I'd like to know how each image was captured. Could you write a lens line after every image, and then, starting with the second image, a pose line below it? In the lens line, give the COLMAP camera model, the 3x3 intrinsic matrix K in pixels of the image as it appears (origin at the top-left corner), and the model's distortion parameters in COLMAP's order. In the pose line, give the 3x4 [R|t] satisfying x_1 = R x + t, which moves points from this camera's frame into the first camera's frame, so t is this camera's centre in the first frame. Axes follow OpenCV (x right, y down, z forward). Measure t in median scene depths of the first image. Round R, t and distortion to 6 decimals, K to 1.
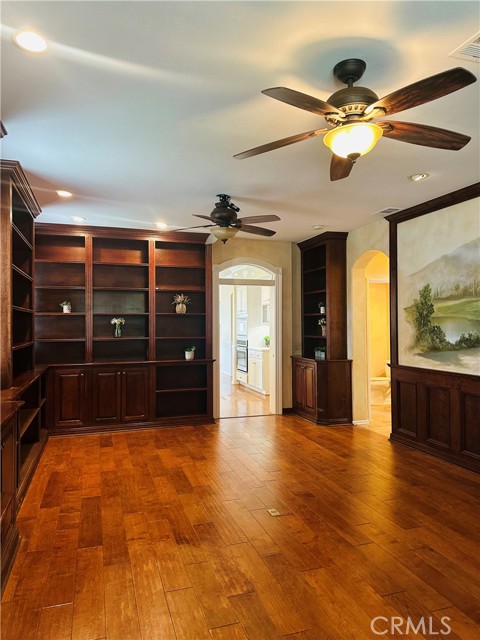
lens RADIAL K [[450.1, 0, 240.5], [0, 450.1, 320.3], [0, 0, 1]] dist [0.026926, -0.007803]
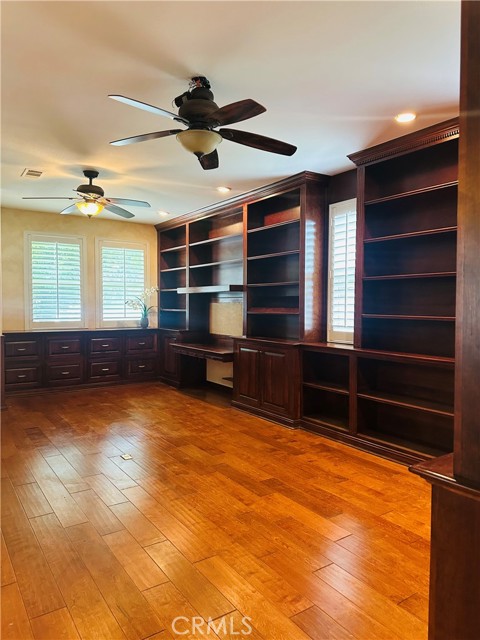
lens RADIAL K [[450.1, 0, 239.2], [0, 450.1, 321.1], [0, 0, 1]] dist [0.026926, -0.007803]
pose [[-0.959619, 0.011227, -0.281078, 0.094348], [0.002596, 0.999514, 0.031061, 0.033786], [0.281290, 0.029077, -0.959182, 1.706027]]
